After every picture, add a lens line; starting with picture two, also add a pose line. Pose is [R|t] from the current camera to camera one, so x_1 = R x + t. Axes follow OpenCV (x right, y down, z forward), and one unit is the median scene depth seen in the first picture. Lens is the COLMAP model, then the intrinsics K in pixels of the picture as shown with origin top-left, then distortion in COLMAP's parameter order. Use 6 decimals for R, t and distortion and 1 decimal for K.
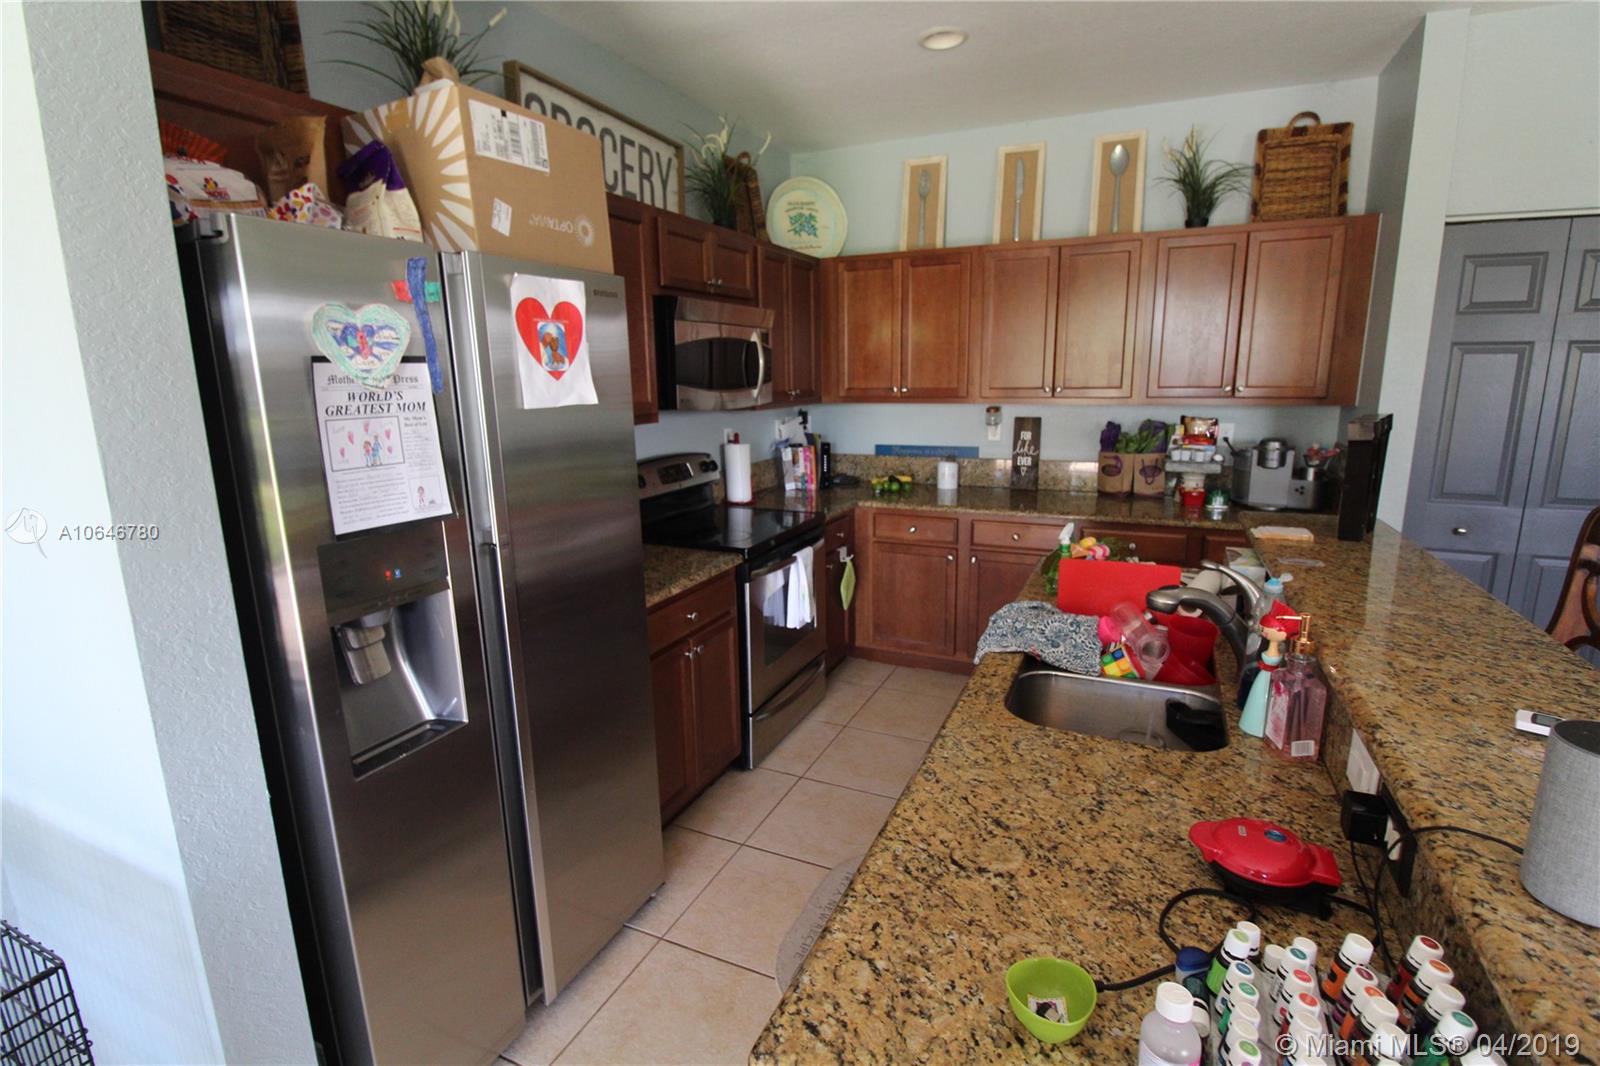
lens RADIAL K [[750.7, 0, 799.0], [0, 750.7, 526.6], [0, 0, 1]] dist [-0.004987, -0.008789]
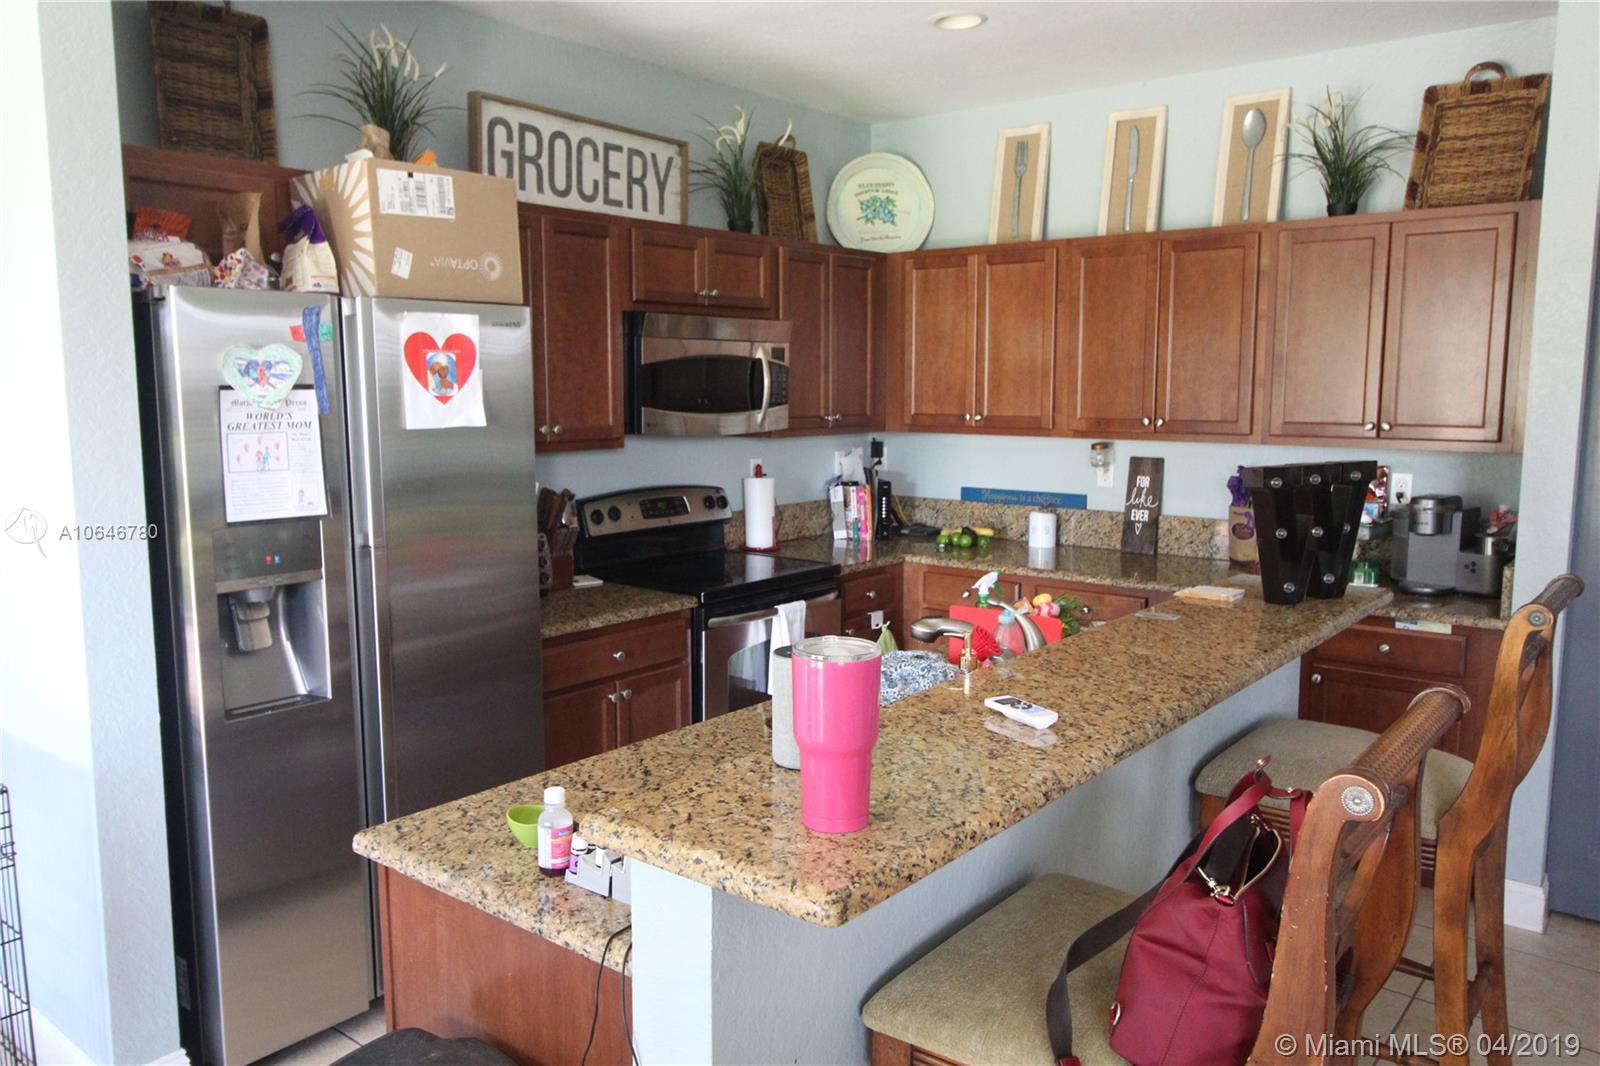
lens RADIAL K [[1192.5, 0, 798.6], [0, 1192.5, 531.9], [0, 0, 1]] dist [0.005777, 0.000747]
pose [[0.968109, 0.047641, -0.245958, 0.381823], [-0.066042, 0.995557, -0.067111, 0.046098], [0.241668, 0.081215, 0.966954, -0.340340]]
